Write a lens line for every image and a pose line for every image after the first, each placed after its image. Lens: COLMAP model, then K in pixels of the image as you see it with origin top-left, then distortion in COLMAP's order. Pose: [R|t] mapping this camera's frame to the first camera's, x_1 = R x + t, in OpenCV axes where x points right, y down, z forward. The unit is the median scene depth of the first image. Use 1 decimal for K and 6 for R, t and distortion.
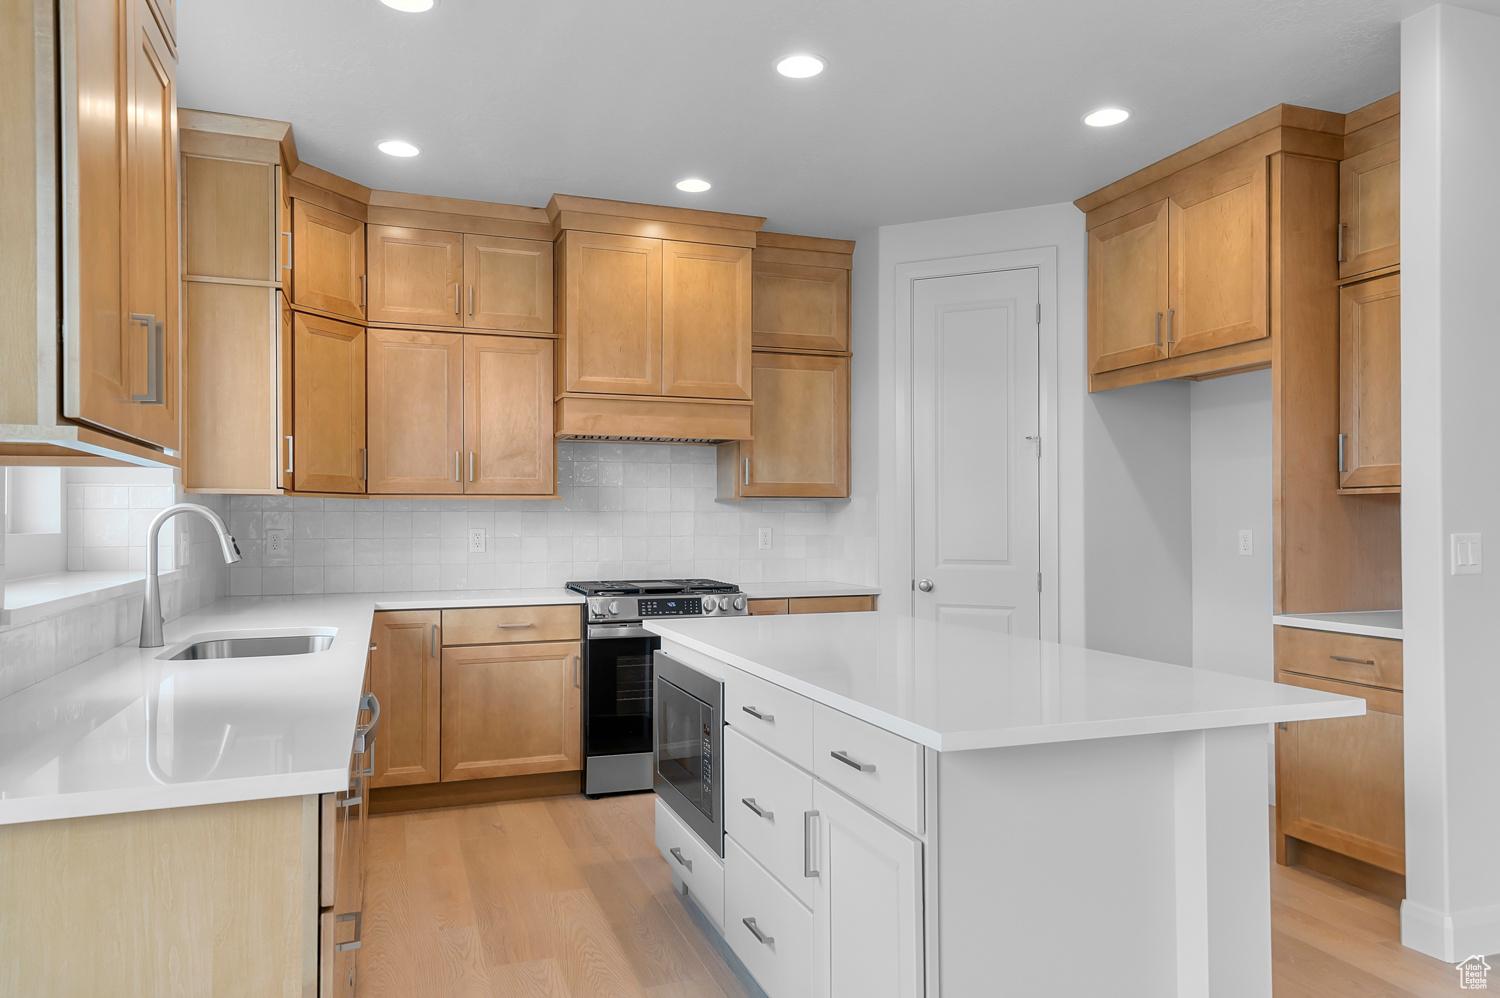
lens RADIAL K [[994.3, 0, 749.8], [0, 994.3, 517.4], [0, 0, 1]] dist [0.007145, -0.001022]
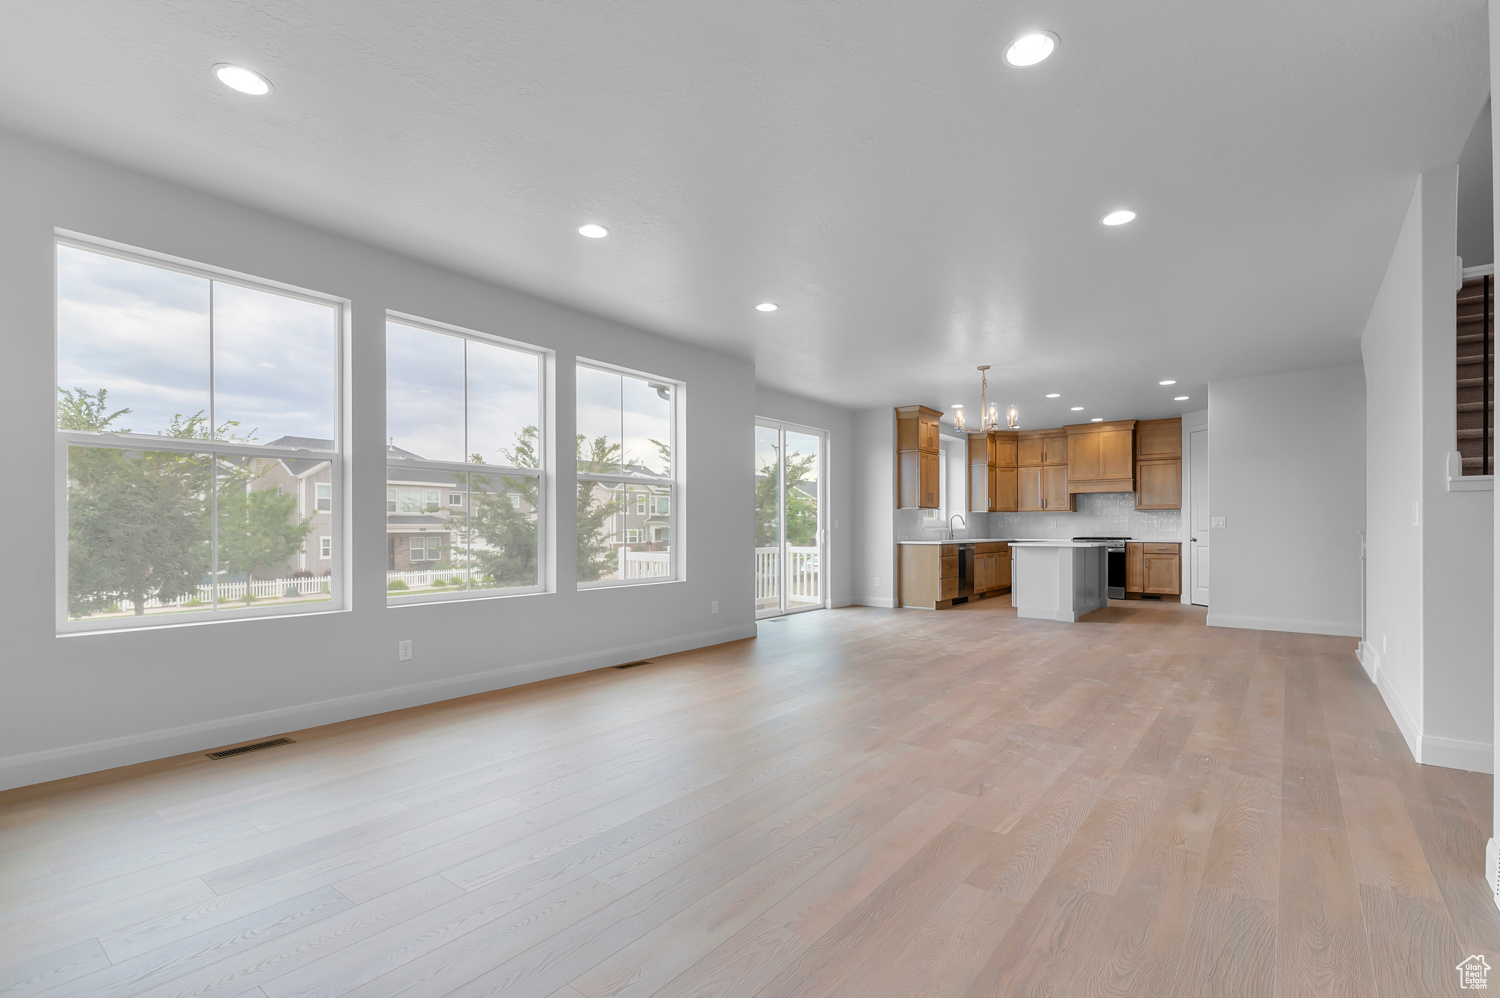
lens RADIAL K [[658.6, 0, 756.3], [0, 658.6, 527.9], [0, 0, 1]] dist [-0.001820, -0.000135]
pose [[0.521078, 0.001982, -0.853507, 1.201199], [0.002150, 0.999991, 0.003635, 0.027106], [0.853506, -0.003729, 0.521070, -1.123590]]
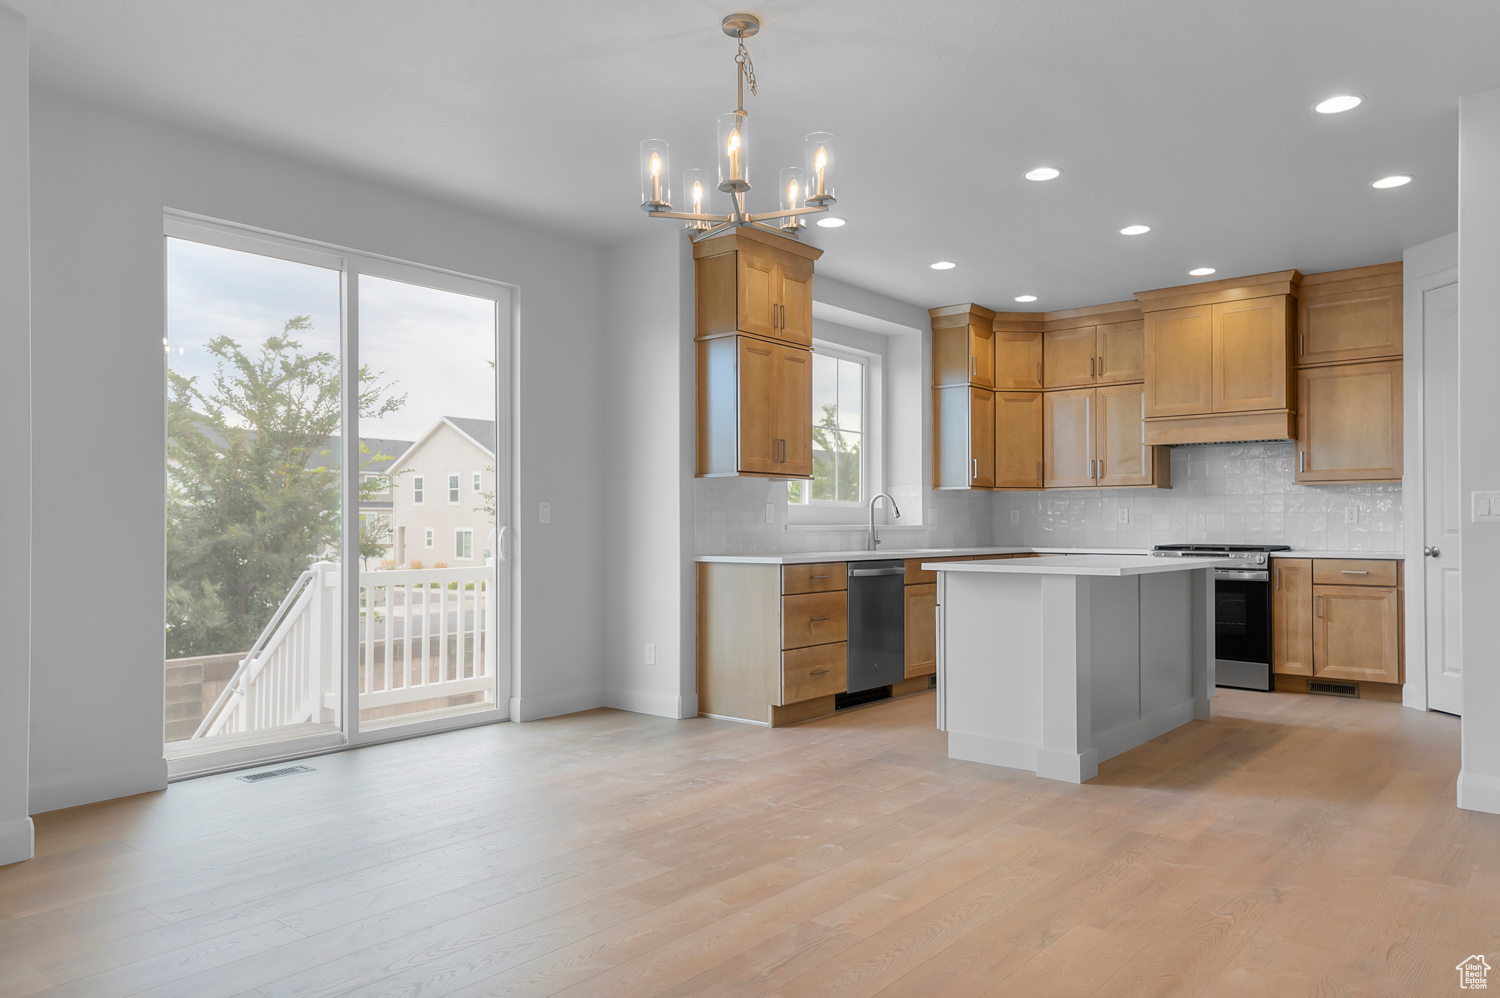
lens RADIAL K [[994.3, 0, 749.8], [0, 994.3, 517.4], [0, 0, 1]] dist [0.007145, -0.001022]
pose [[0.494681, -0.004697, -0.869062, 0.844203], [0.002209, 0.999989, -0.004147, 0.032982], [0.869072, 0.000132, 0.494686, -0.296193]]
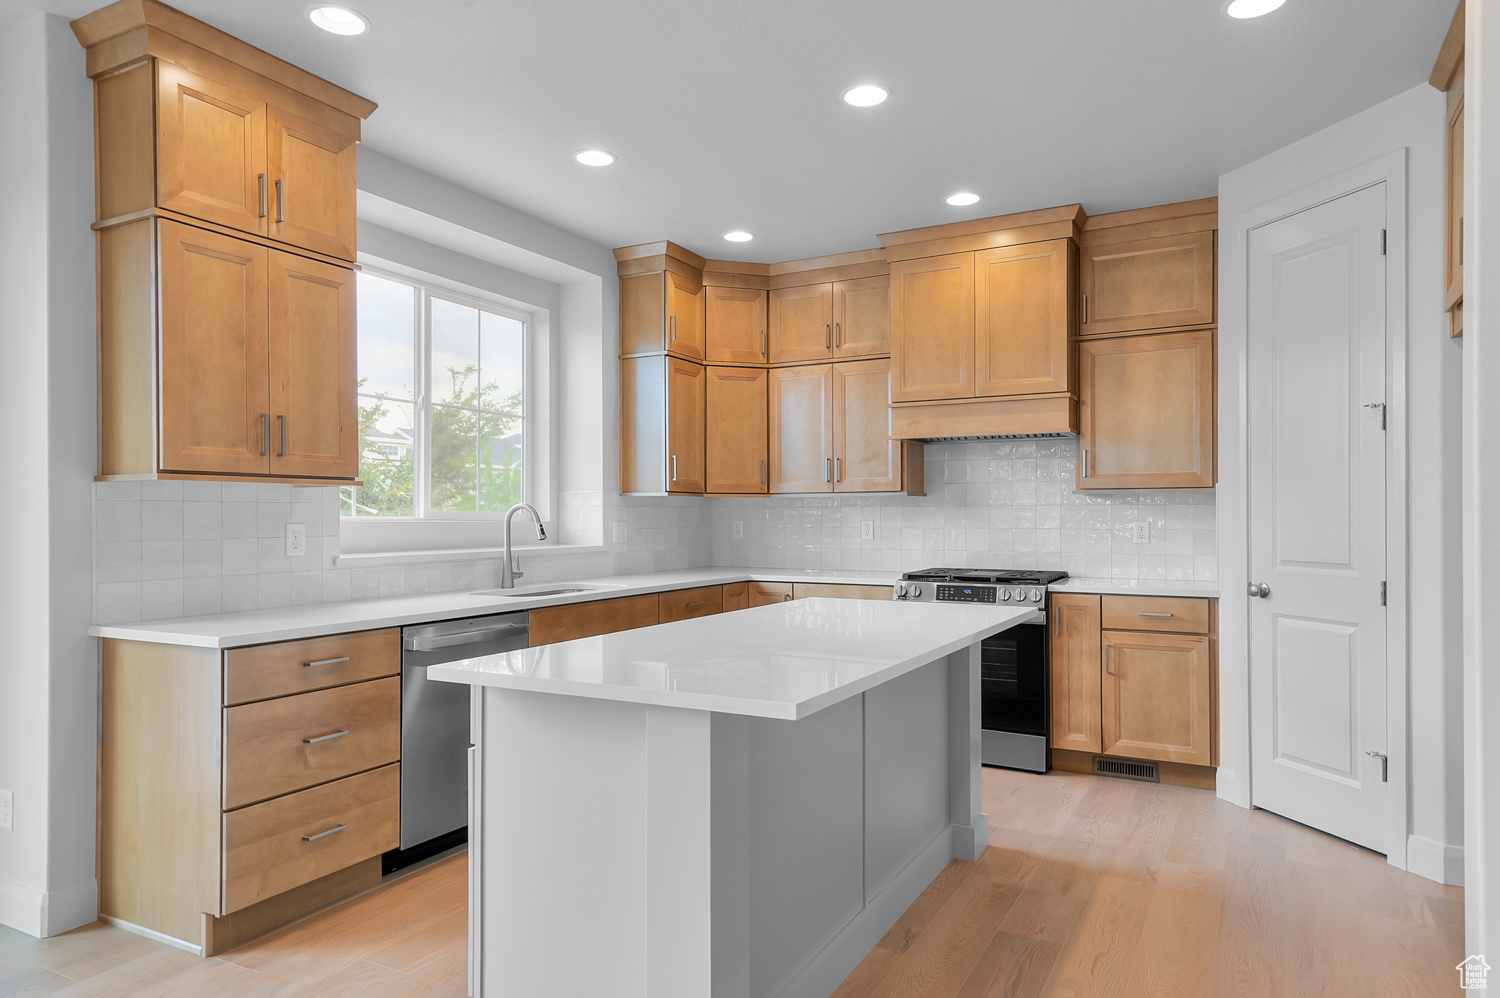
lens RADIAL K [[910.6, 0, 751.5], [0, 910.6, 516.5], [0, 0, 1]] dist [0.001980, 0.000738]
pose [[0.659478, 0.001481, -0.751723, 0.499608], [0.003161, 0.999984, 0.004743, 0.001086], [0.751718, -0.005504, 0.659462, 0.173452]]
